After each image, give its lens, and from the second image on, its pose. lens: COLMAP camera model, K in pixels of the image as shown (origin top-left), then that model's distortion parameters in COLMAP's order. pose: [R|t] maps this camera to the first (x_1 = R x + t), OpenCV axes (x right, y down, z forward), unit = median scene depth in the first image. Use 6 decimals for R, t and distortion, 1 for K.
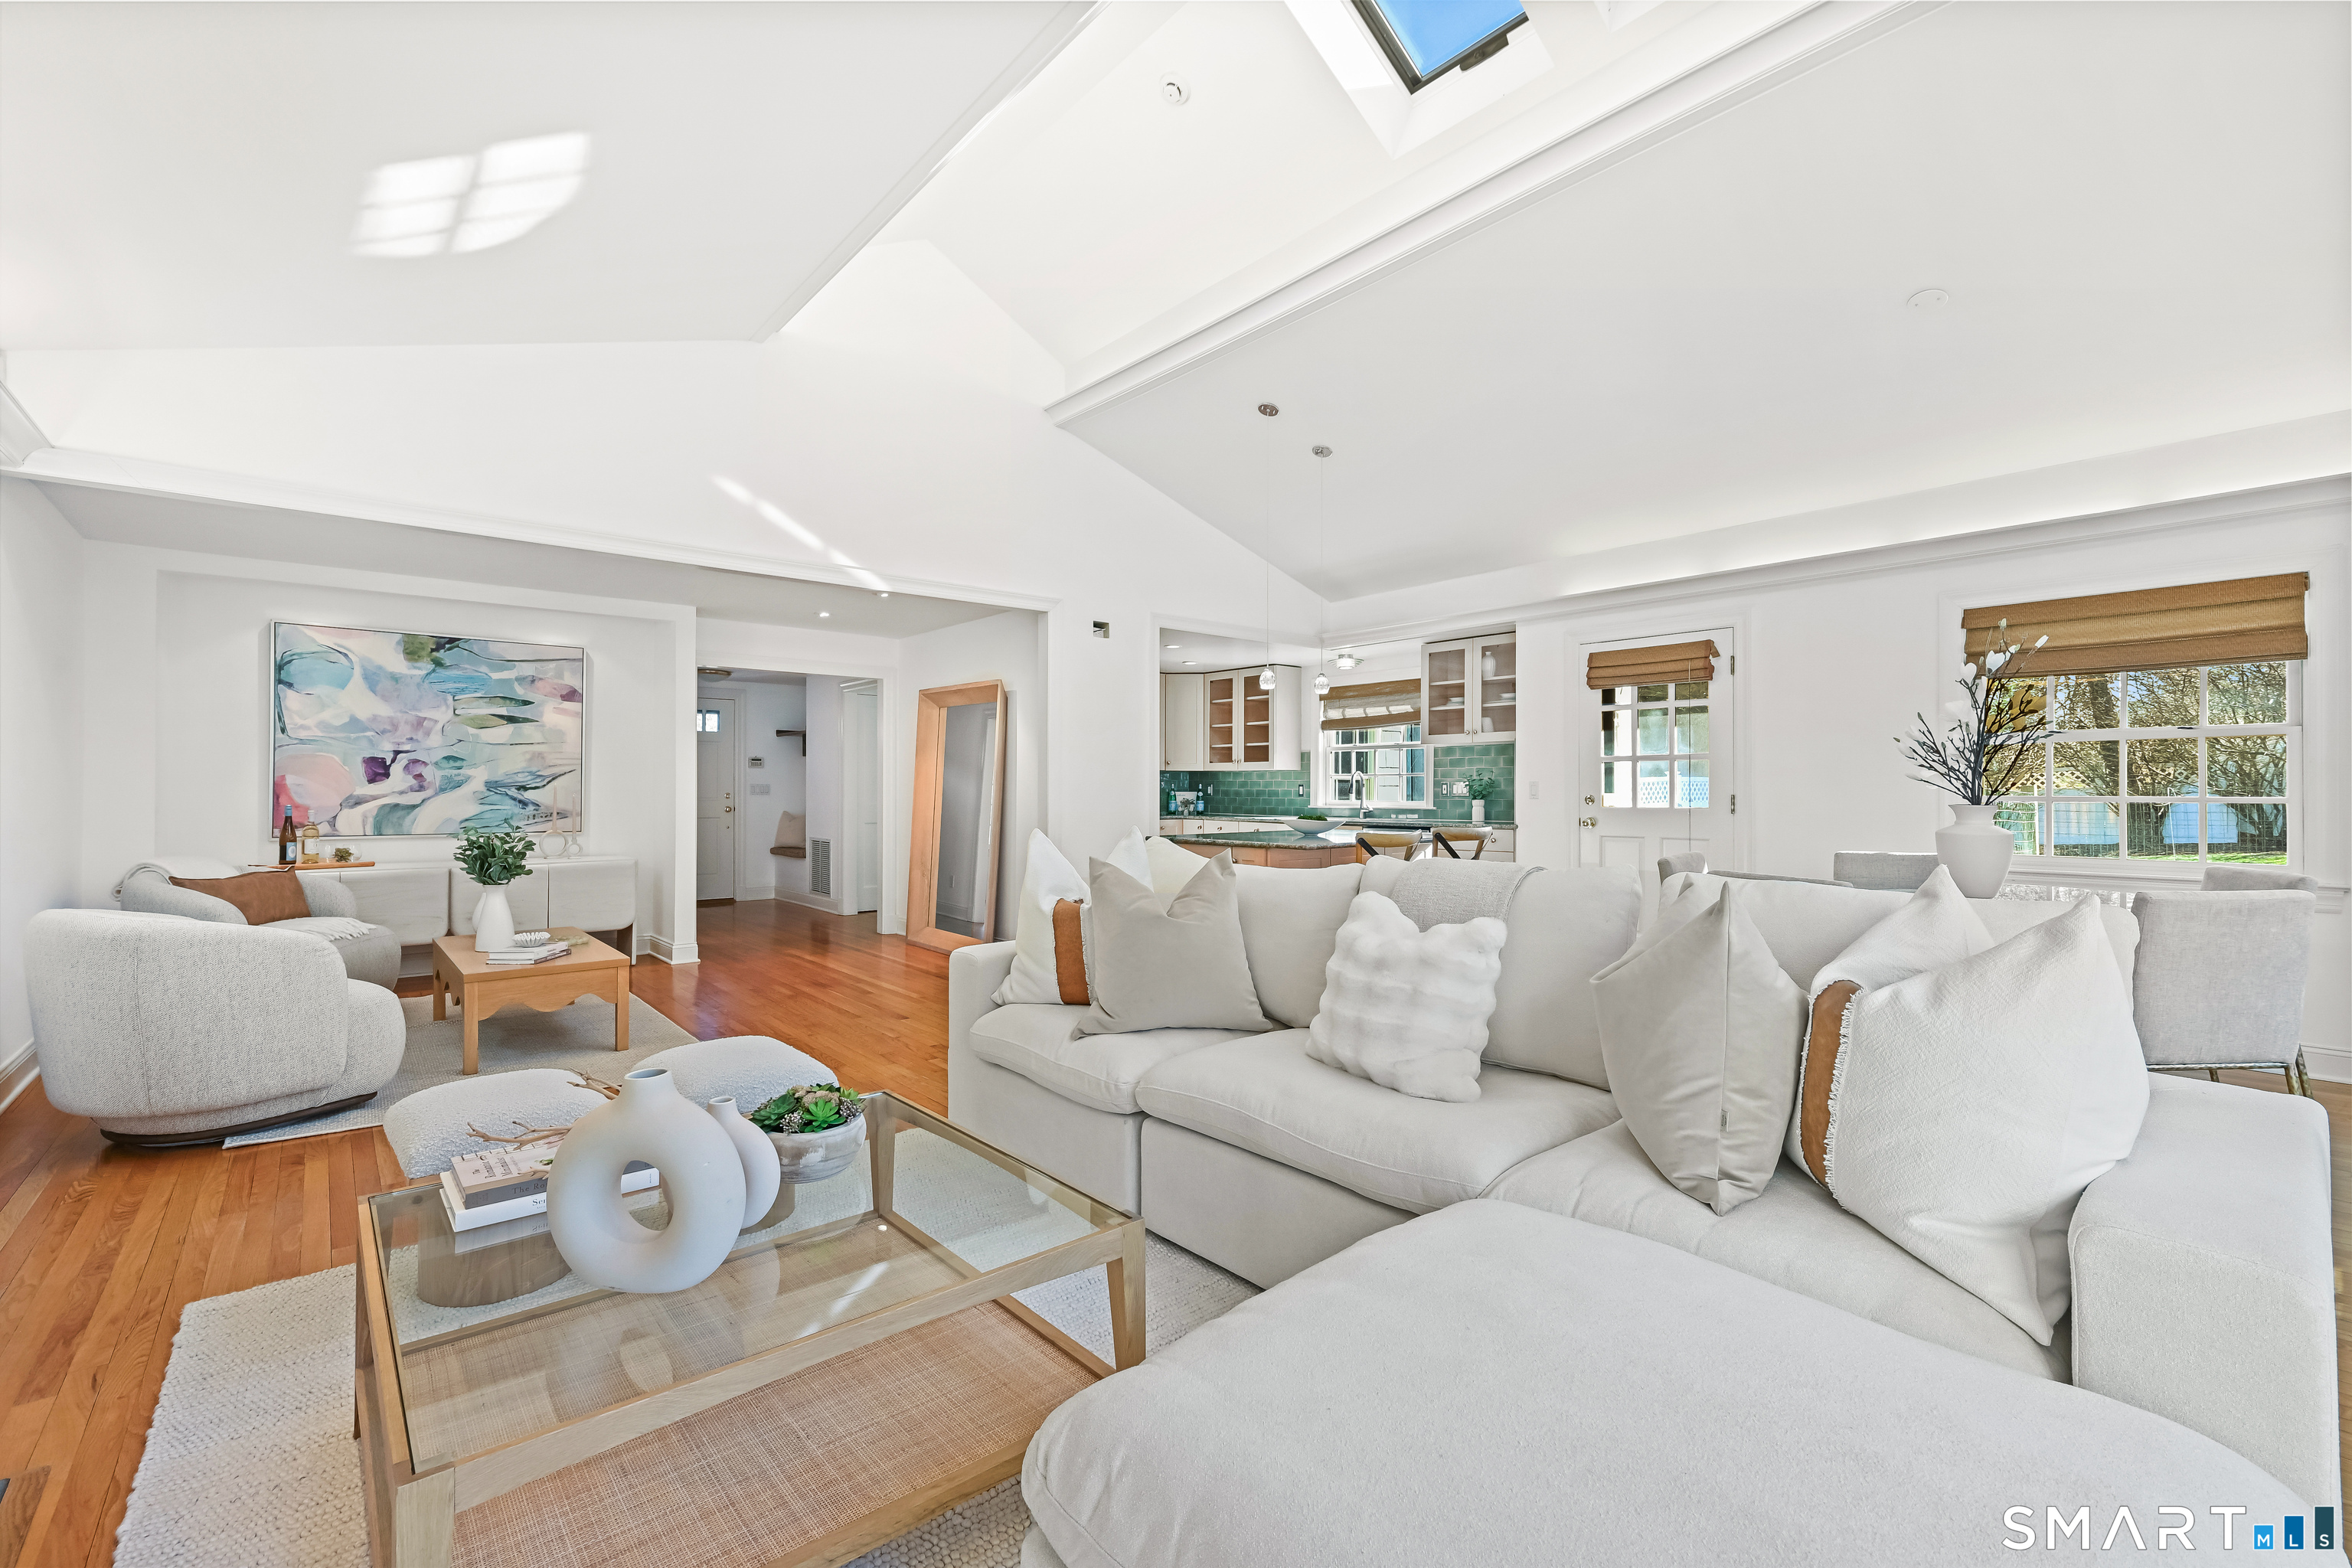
lens RADIAL K [[982.1, 0, 1176.0], [0, 982.1, 784.0], [0, 0, 1]] dist [0.000539, 0.000105]
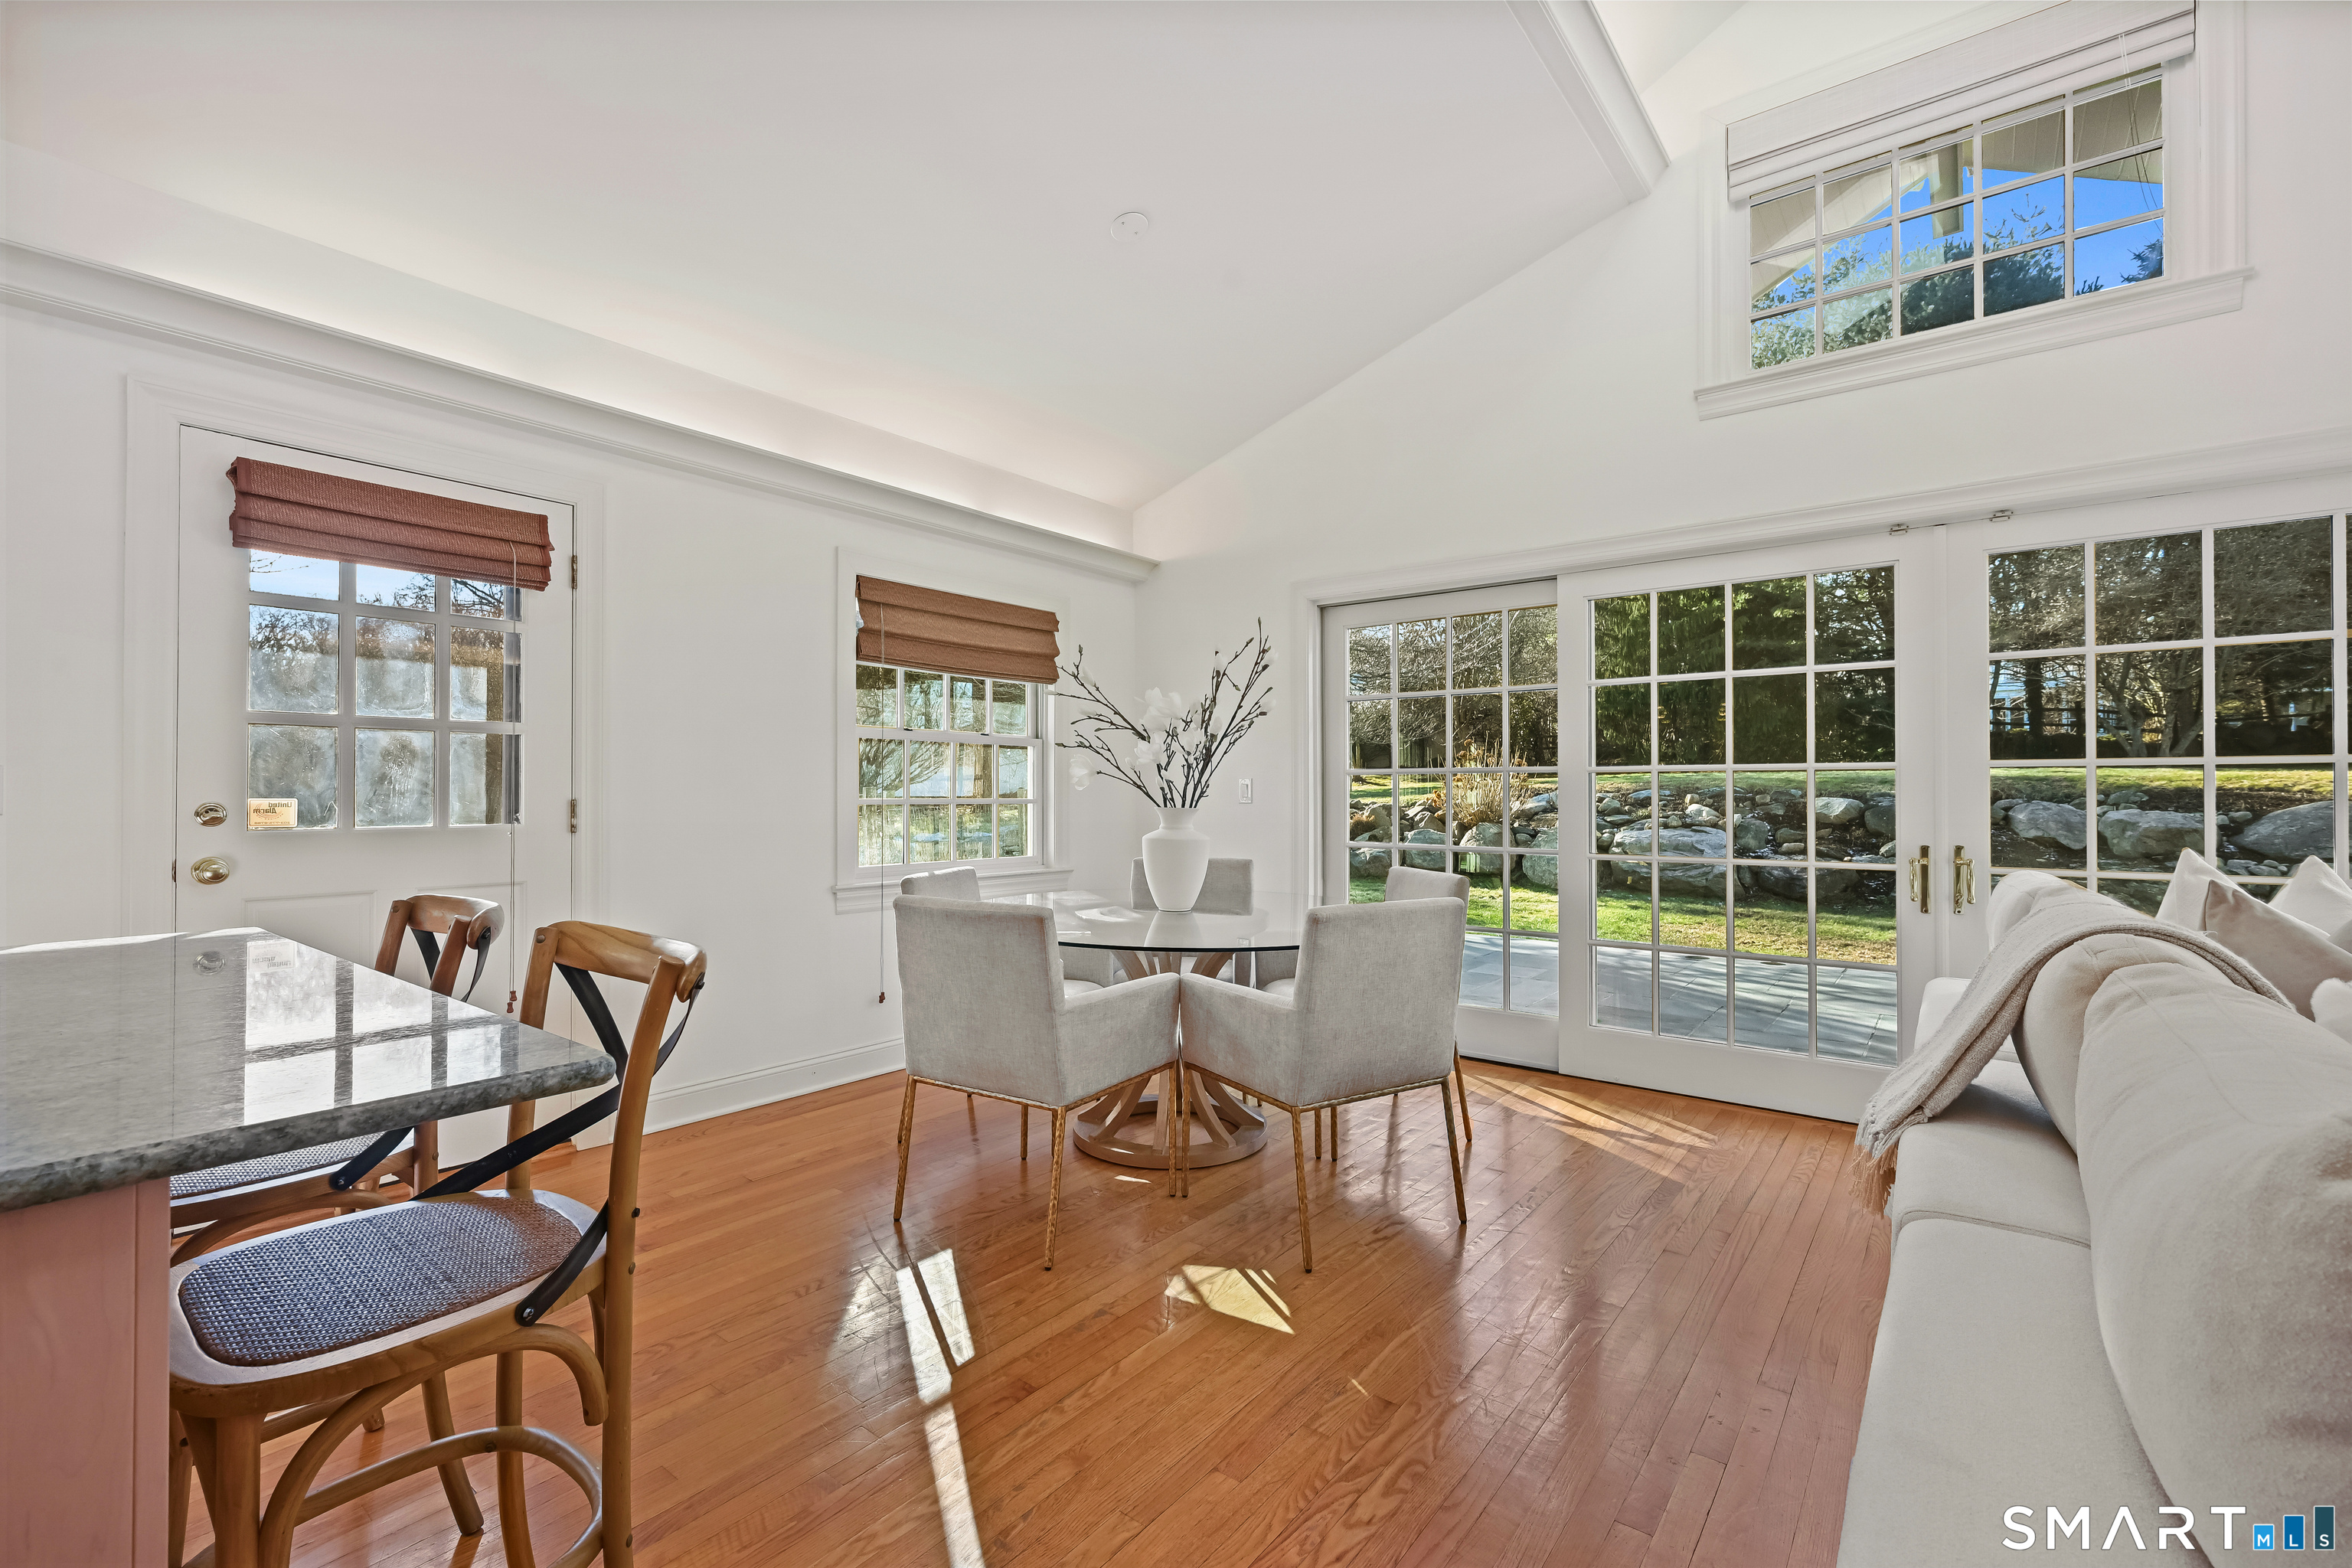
lens RADIAL K [[1013.7, 0, 1183.5], [0, 1013.7, 786.3], [0, 0, 1]] dist [-0.014588, 0.008075]
pose [[-0.191067, 0.005618, 0.981561, -0.052801], [-0.008908, 0.999933, -0.007457, 0.002995], [-0.981537, -0.010168, -0.191004, 0.541495]]
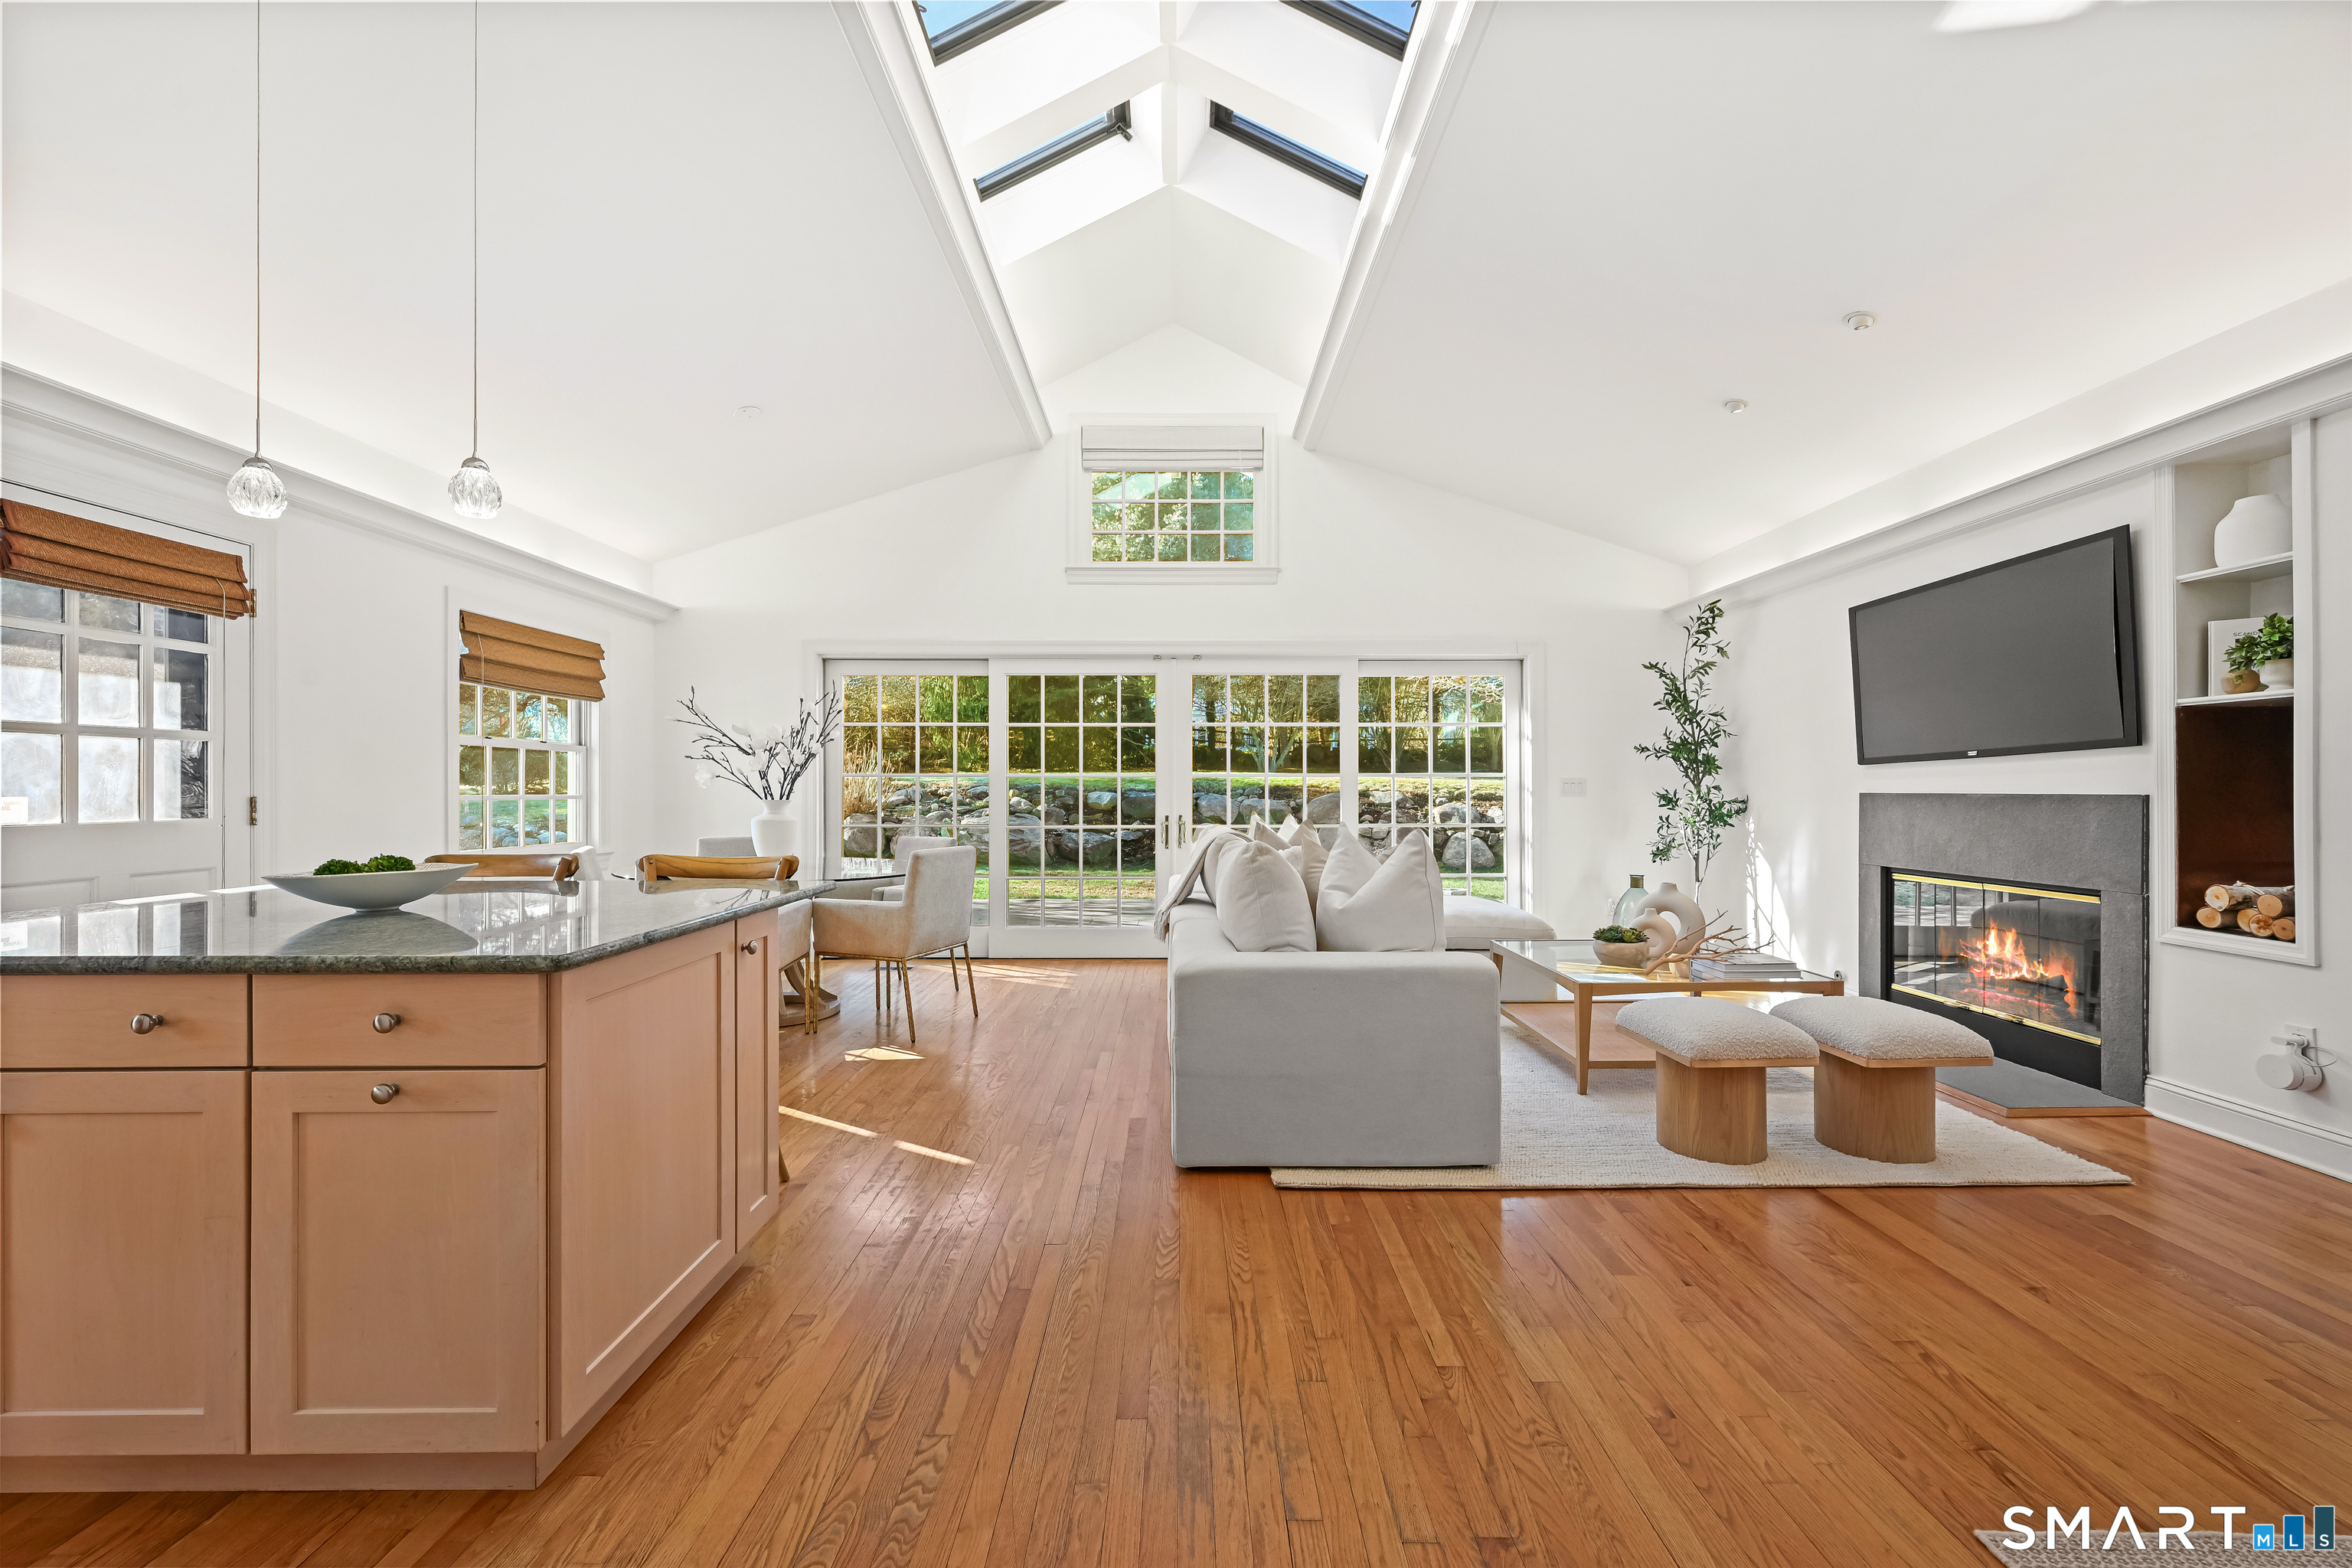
lens RADIAL K [[981.5, 0, 1176.0], [0, 981.5, 784.0], [0, 0, 1]] dist [-0.000302, -0.000004]
pose [[-0.754636, 0.001707, 0.656142, -0.243955], [-0.006241, 0.999933, -0.009779, 0.003191], [-0.656114, -0.011475, -0.754574, 0.772571]]
